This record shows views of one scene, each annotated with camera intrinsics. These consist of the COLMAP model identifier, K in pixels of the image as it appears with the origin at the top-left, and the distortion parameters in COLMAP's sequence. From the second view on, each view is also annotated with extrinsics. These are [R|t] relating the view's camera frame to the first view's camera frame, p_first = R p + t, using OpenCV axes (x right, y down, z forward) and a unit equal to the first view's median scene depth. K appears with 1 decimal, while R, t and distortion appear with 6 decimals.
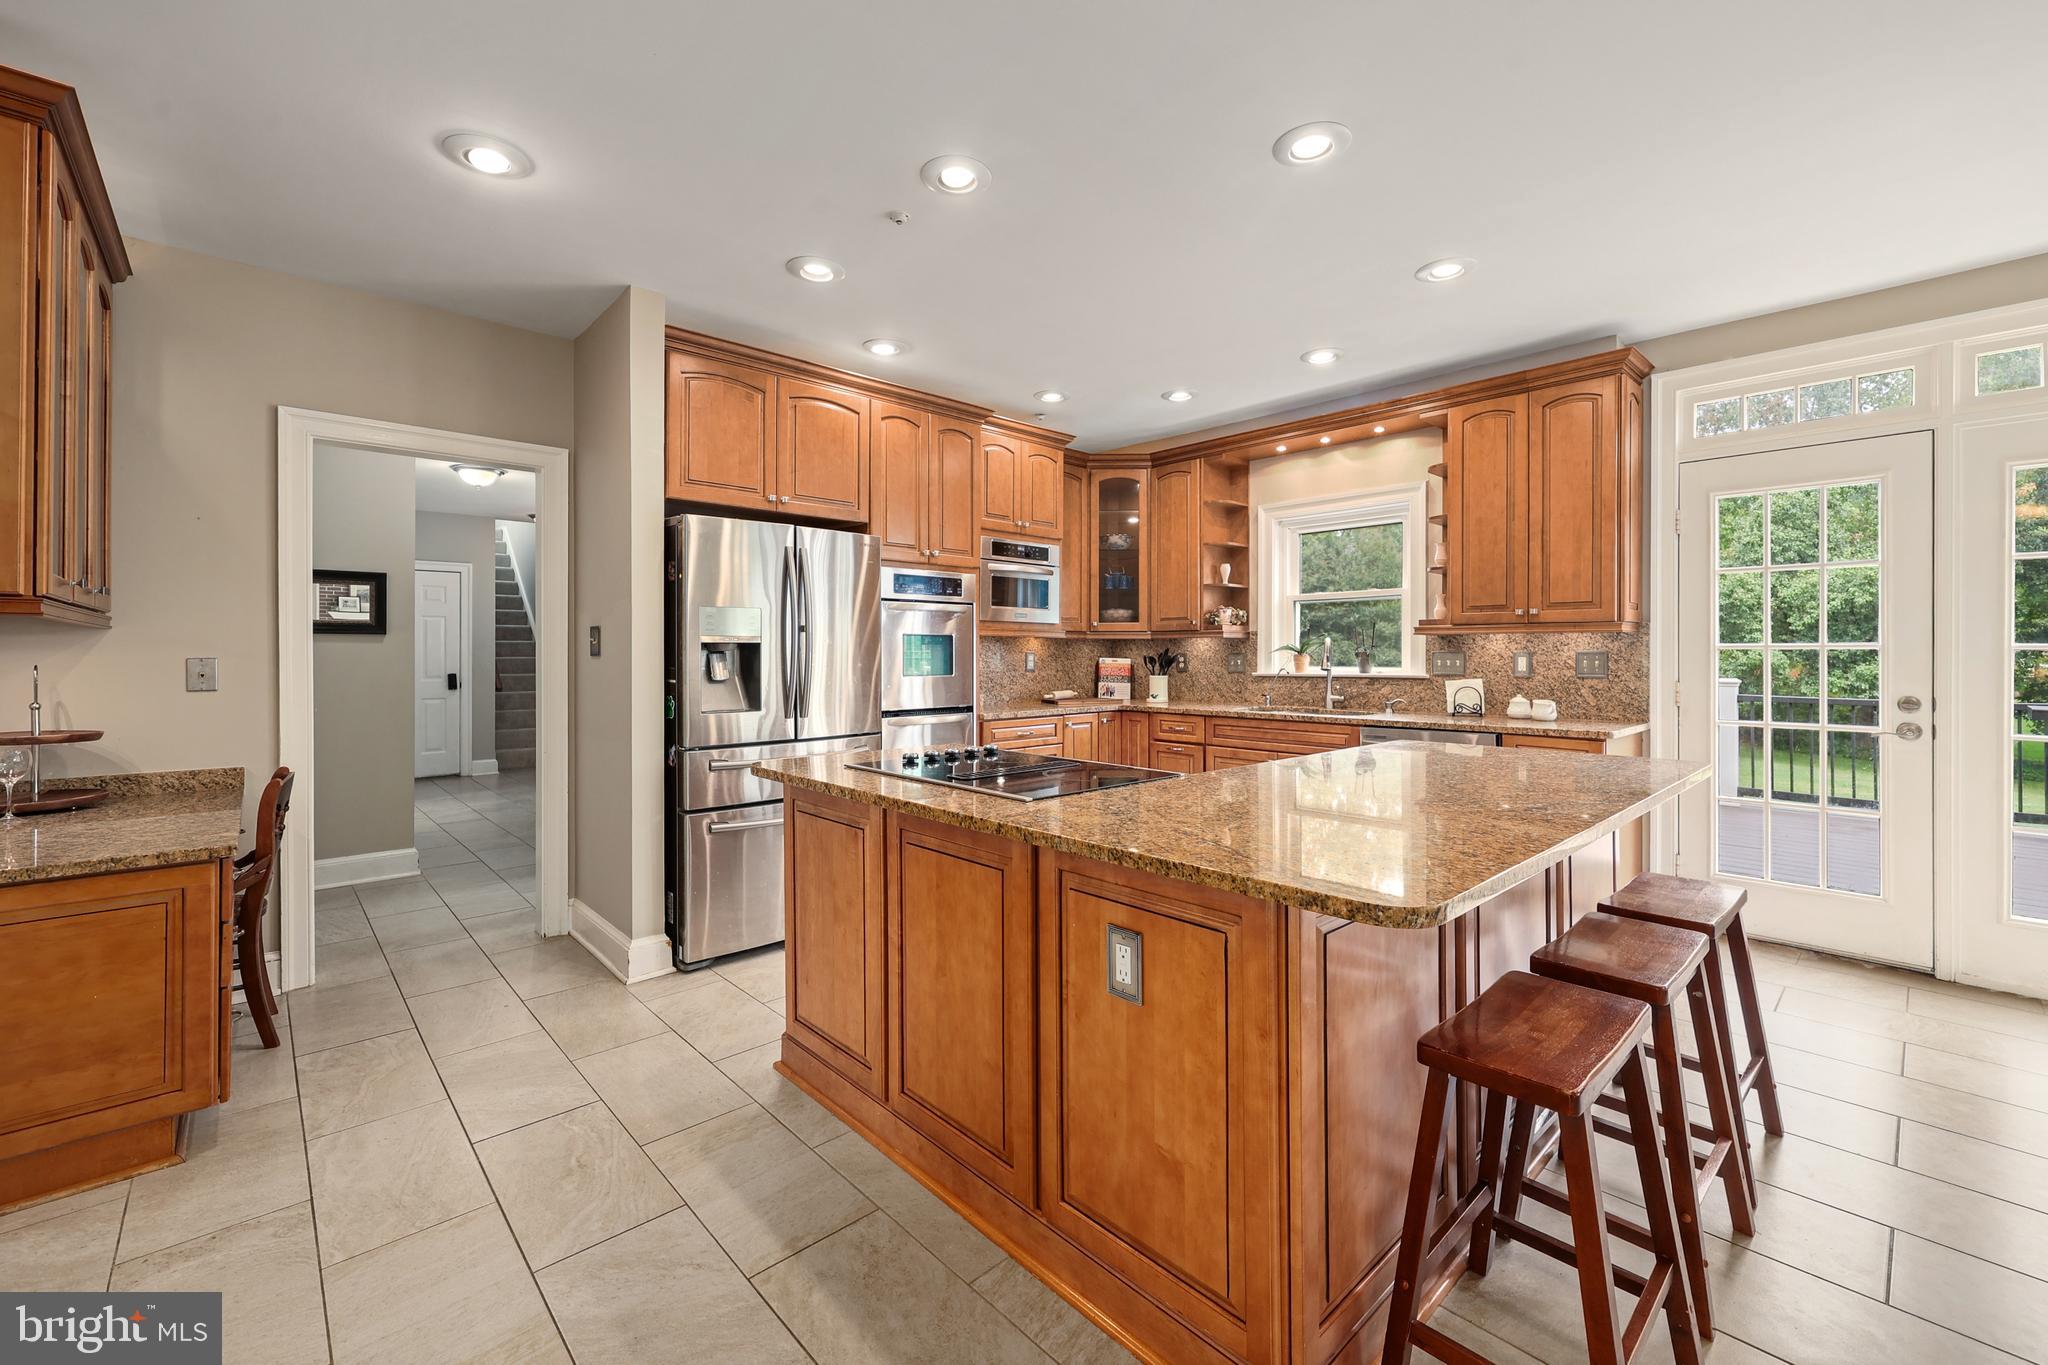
lens RADIAL K [[836.4, 0, 1033.9], [0, 836.4, 657.6], [0, 0, 1]] dist [-0.000414, -0.000420]
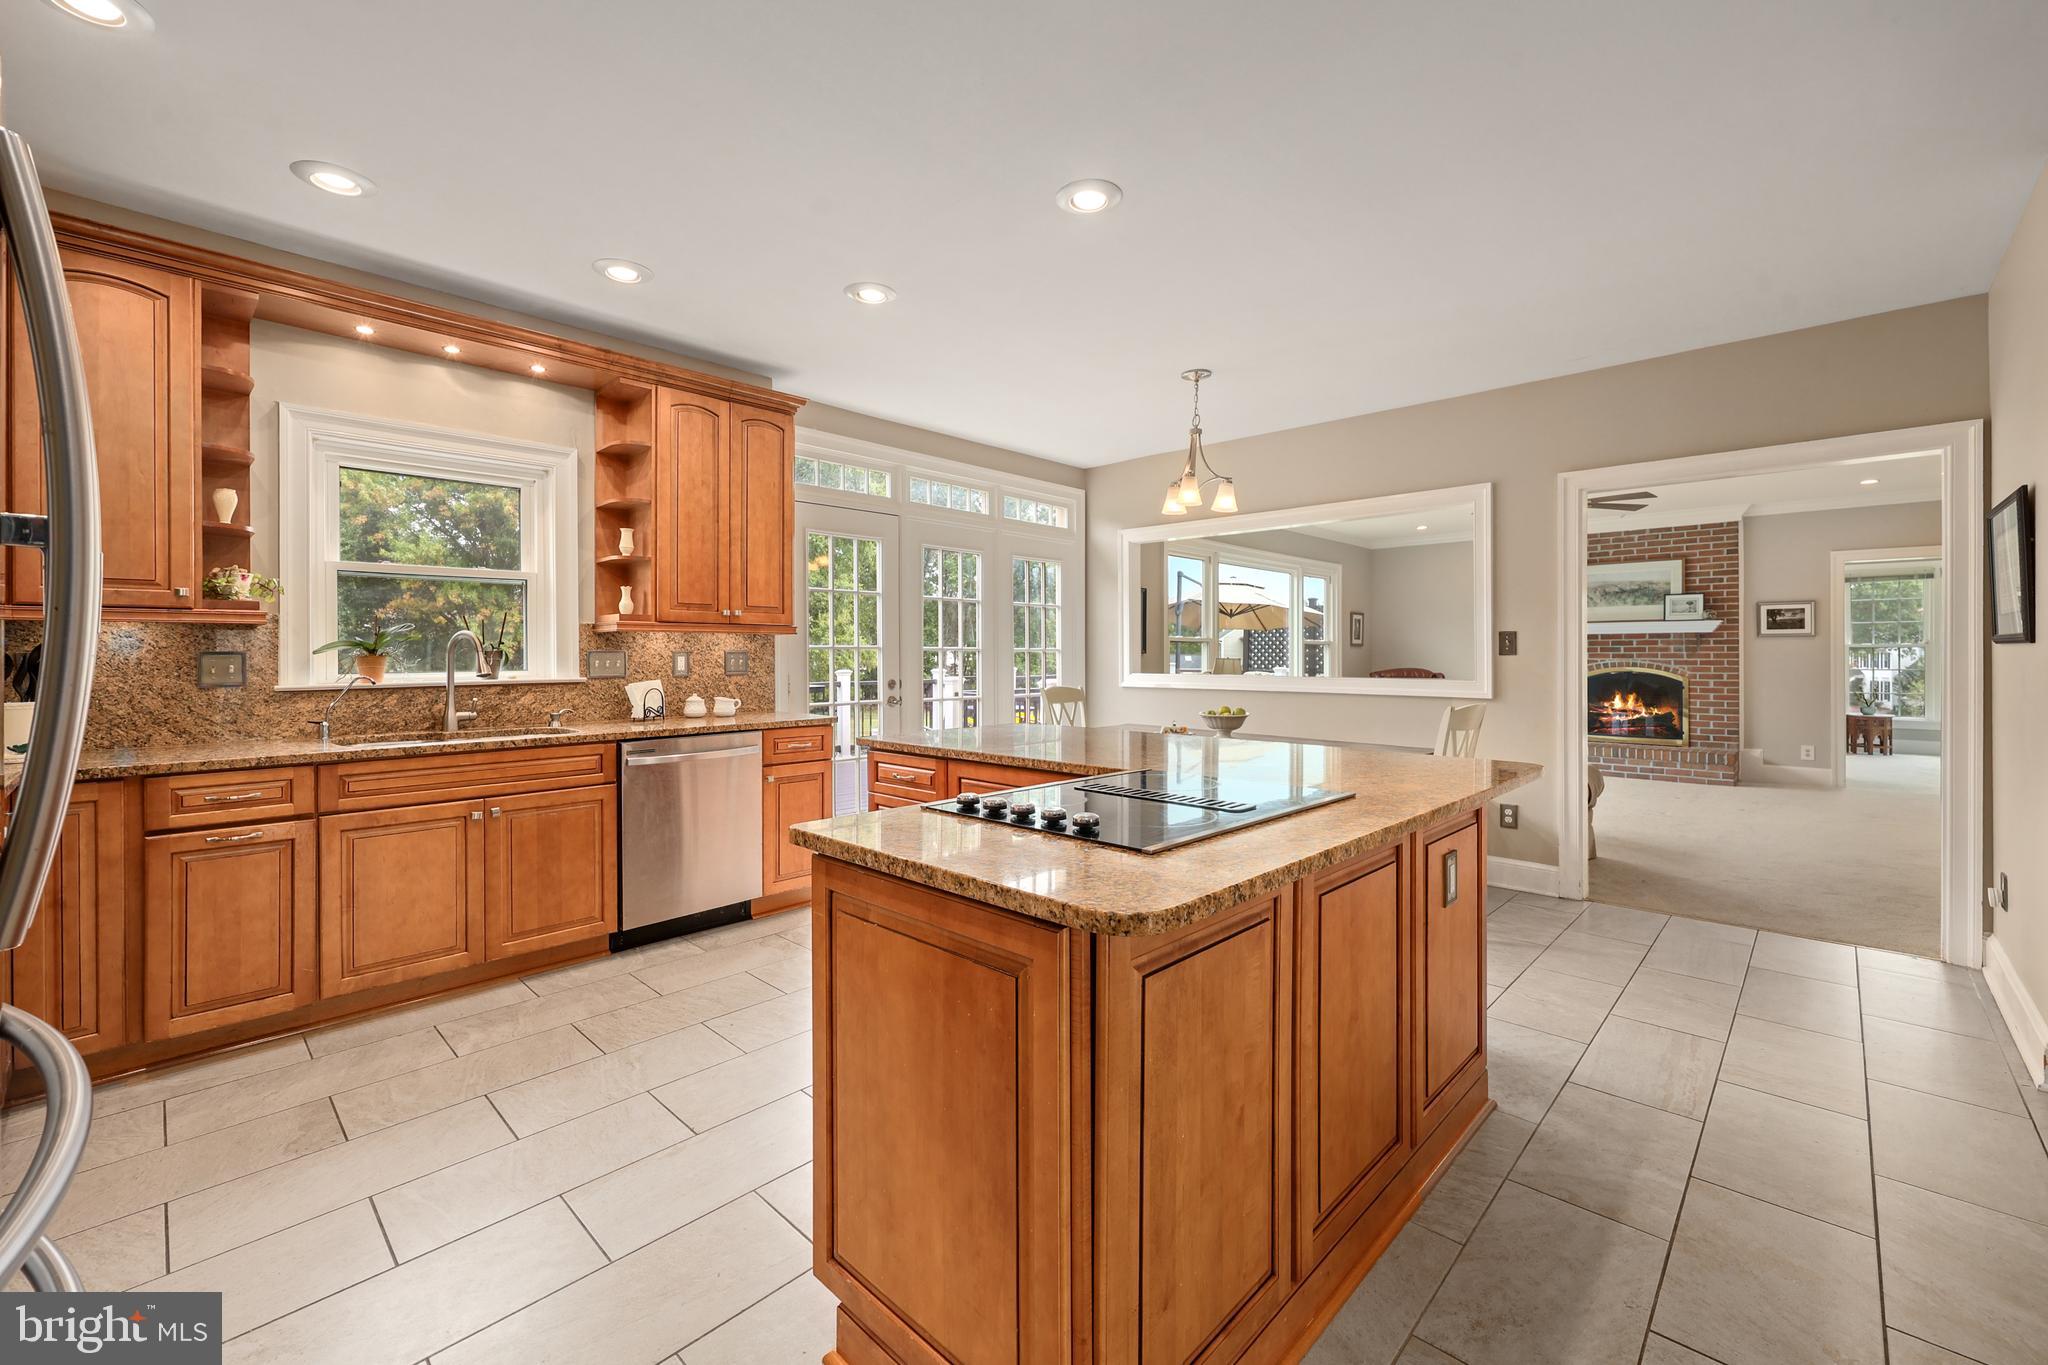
lens RADIAL K [[836.4, 0, 1028.3], [0, 836.4, 651.4], [0, 0, 1]] dist [-0.000414, -0.000420]
pose [[-0.053951, 0.001997, 0.998542, -0.465627], [0.005852, 0.999981, -0.001683, -0.002680], [-0.998526, 0.005753, -0.053961, 0.677304]]
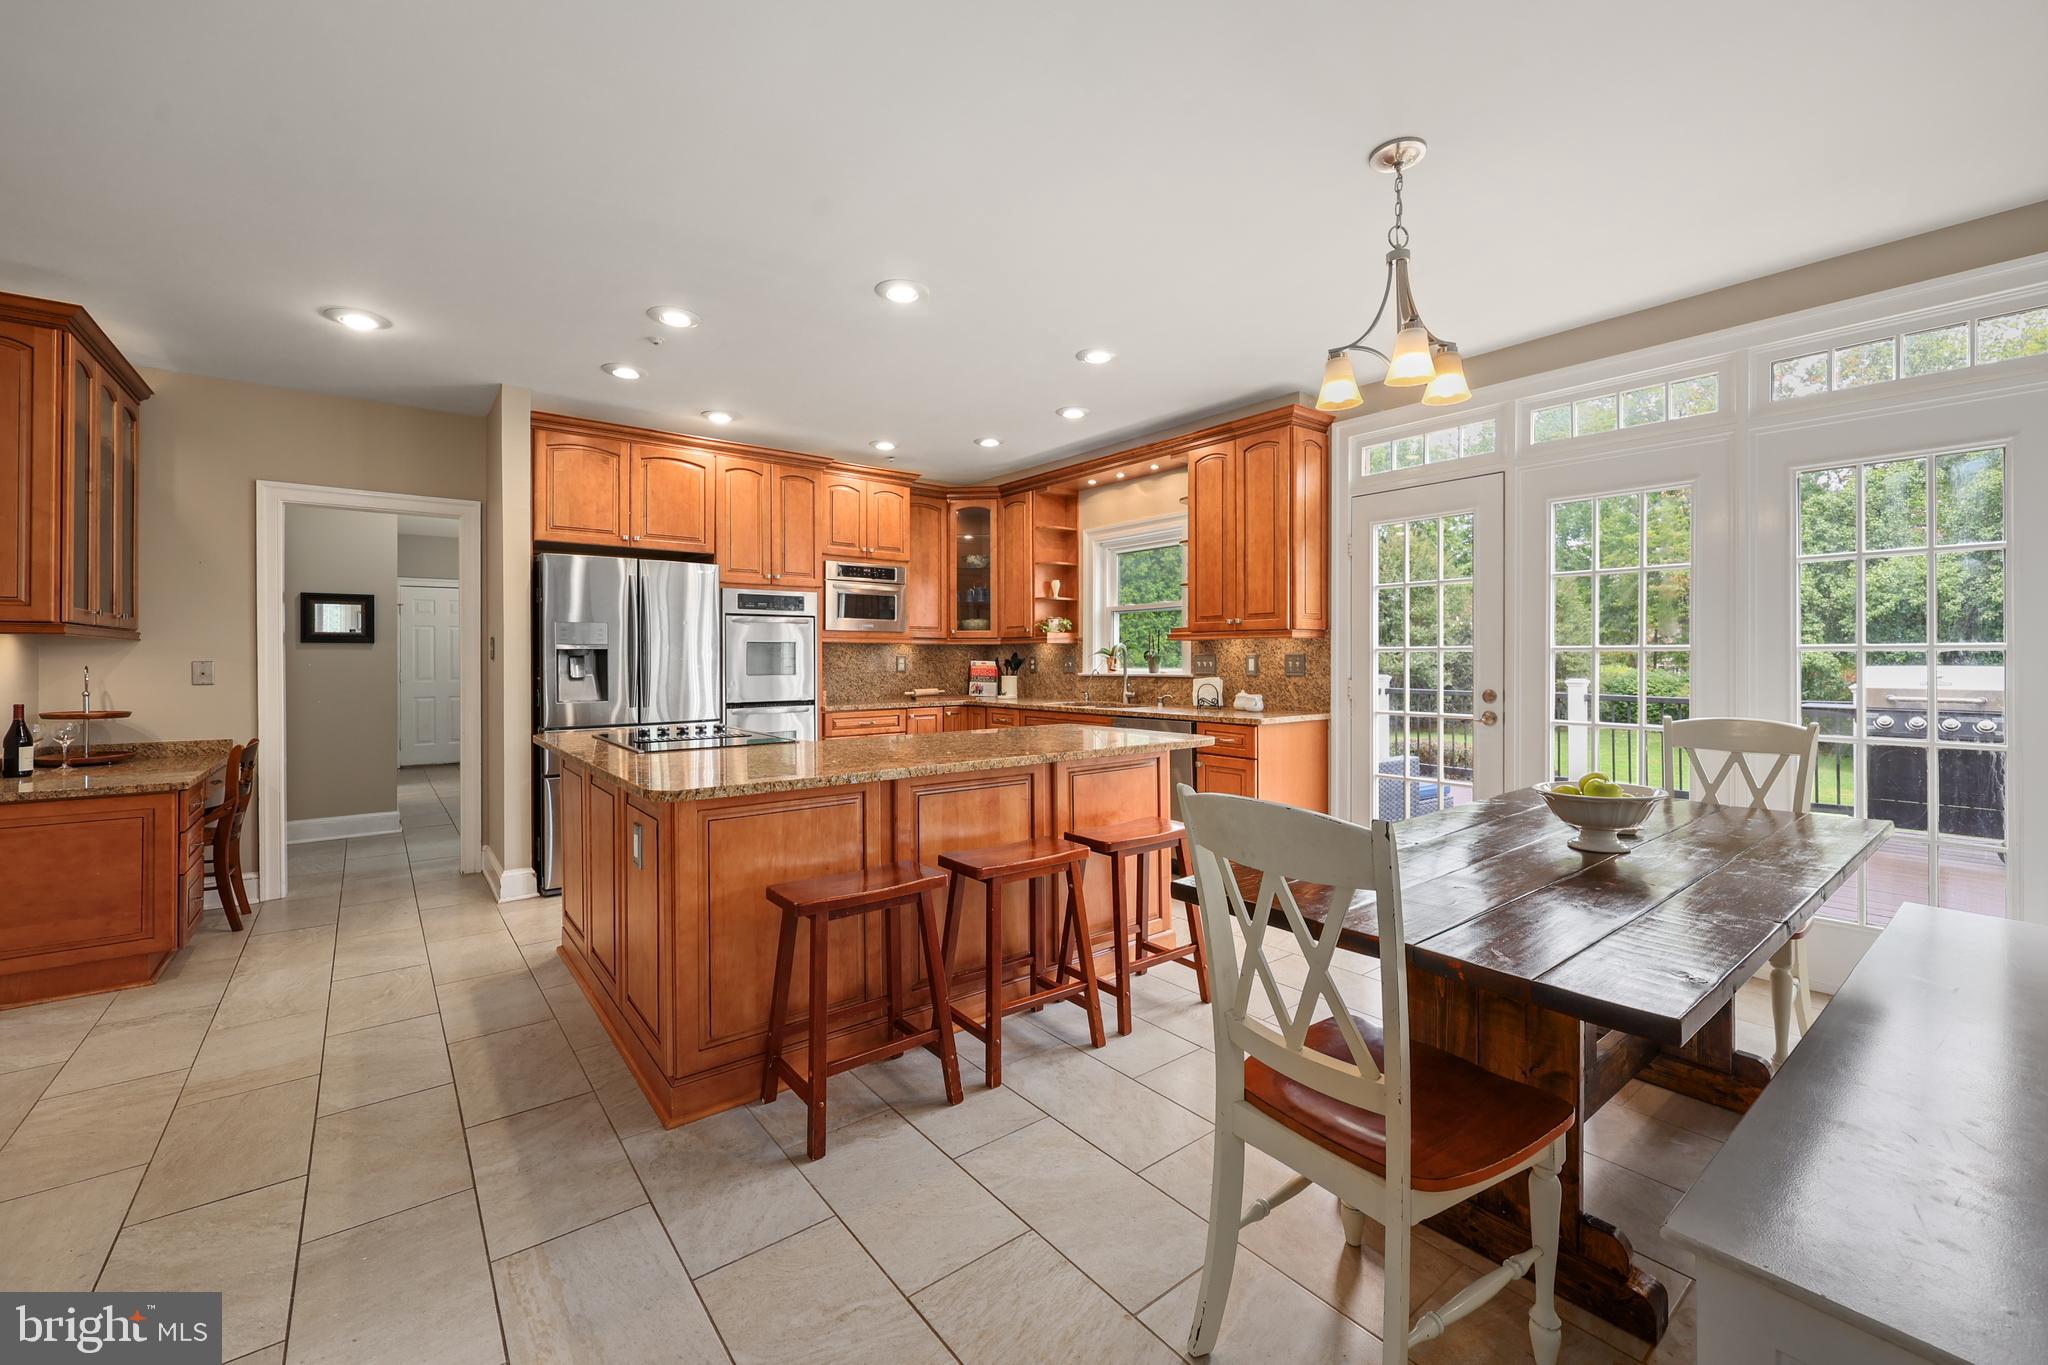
lens RADIAL K [[836.4, 0, 1038.8], [0, 836.4, 661.8], [0, 0, 1]] dist [-0.000414, -0.000420]
pose [[0.996757, -0.002083, -0.080441, 0.400513], [0.002049, 0.999998, -0.000506, 0.003850], [0.080442, 0.000340, 0.996759, -0.223366]]
